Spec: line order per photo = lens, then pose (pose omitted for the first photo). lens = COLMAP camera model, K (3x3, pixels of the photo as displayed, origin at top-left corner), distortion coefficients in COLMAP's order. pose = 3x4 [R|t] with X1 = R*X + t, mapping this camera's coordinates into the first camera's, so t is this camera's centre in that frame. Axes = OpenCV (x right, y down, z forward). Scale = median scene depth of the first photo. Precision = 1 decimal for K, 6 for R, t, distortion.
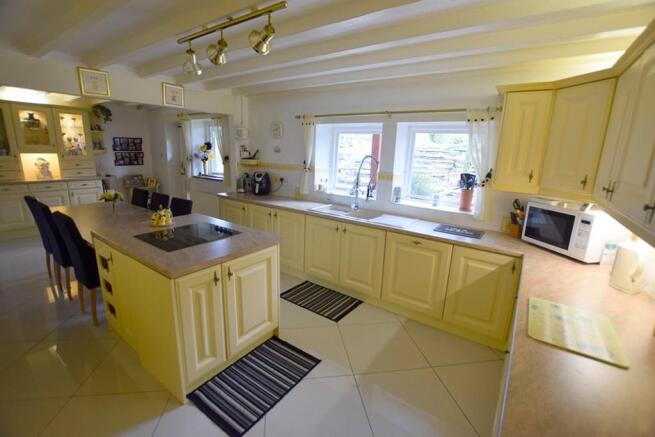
lens RADIAL K [[289.5, 0, 329.0], [0, 289.5, 216.1], [0, 0, 1]] dist [-0.024351, 0.001800]
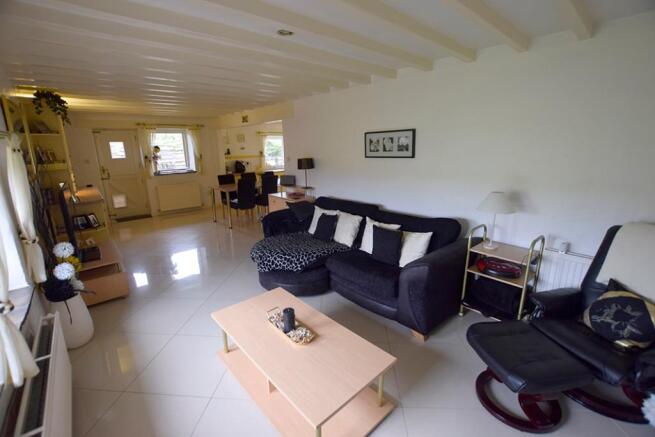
lens RADIAL K [[289.5, 0, 326.6], [0, 289.5, 216.4], [0, 0, 1]] dist [-0.024351, 0.001800]
pose [[0.226809, -0.272189, 0.935131, -2.604386], [0.235469, 0.946995, 0.218531, -0.113213], [-0.945046, 0.170629, 0.278879, 0.004113]]
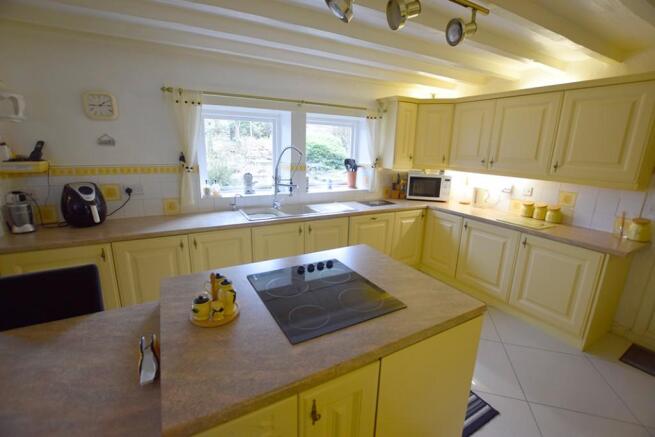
lens RADIAL K [[289.5, 0, 330.1], [0, 289.5, 218.9], [0, 0, 1]] dist [-0.024351, 0.001800]
pose [[0.436613, -0.246249, 0.865292, -0.666833], [0.189738, 0.965381, 0.178994, -0.128105], [-0.879414, 0.086027, 0.468221, 0.473543]]
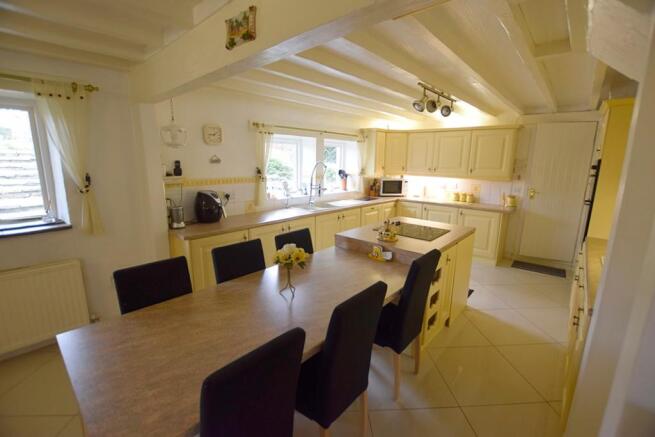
lens RADIAL K [[289.5, 0, 329.0], [0, 289.5, 217.6], [0, 0, 1]] dist [-0.024351, 0.001800]
pose [[0.114194, -0.231235, 0.966173, -1.221481], [0.209750, 0.956223, 0.204063, -0.229424], [-0.971064, 0.179352, 0.157697, 0.793195]]
